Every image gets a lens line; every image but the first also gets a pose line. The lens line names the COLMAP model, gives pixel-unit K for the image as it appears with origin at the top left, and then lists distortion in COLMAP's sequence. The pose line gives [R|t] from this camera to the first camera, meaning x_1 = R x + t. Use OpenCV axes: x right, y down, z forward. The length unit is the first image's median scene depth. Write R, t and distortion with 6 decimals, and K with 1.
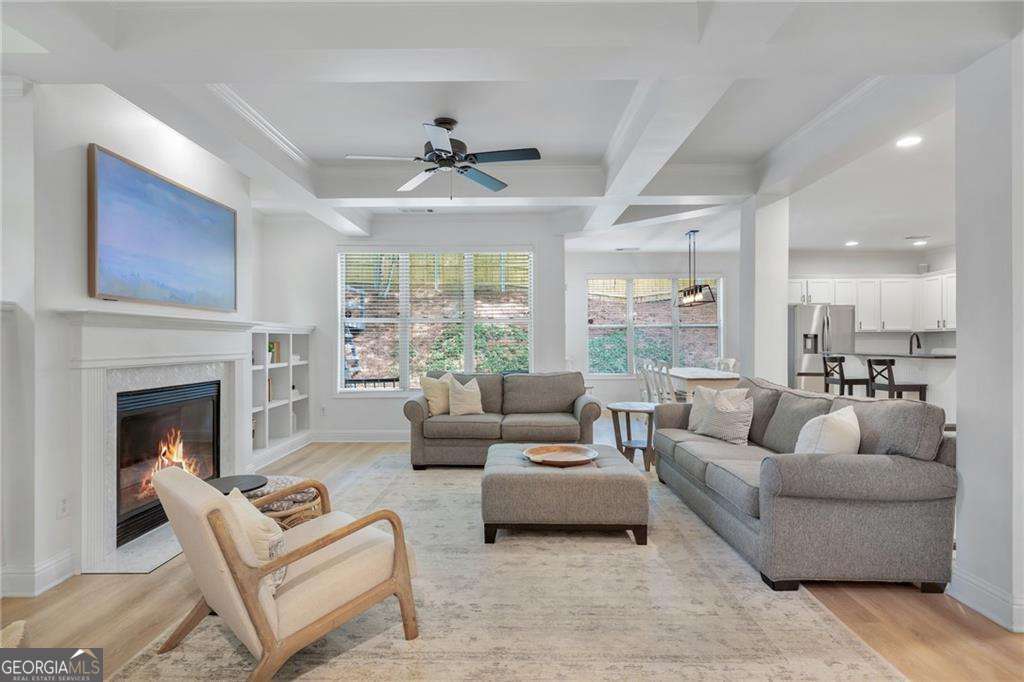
lens RADIAL K [[520.8, 0, 511.6], [0, 520.8, 347.1], [0, 0, 1]] dist [0.002447, -0.000089]
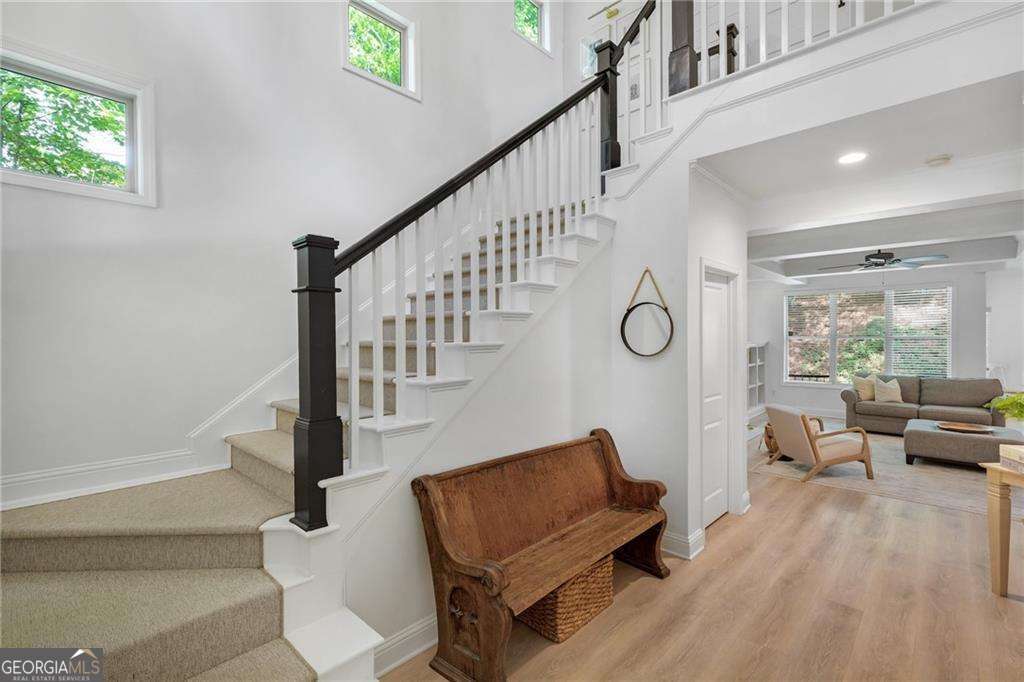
lens RADIAL K [[456.5, 0, 506.3], [0, 456.5, 338.5], [0, 0, 1]] dist [-0.000180, 0.000374]
pose [[0.725936, 0.002794, -0.687757, 0.022485], [-0.003394, 0.999994, 0.000480, -0.058423], [0.687754, 0.001986, 0.725941, -0.787892]]
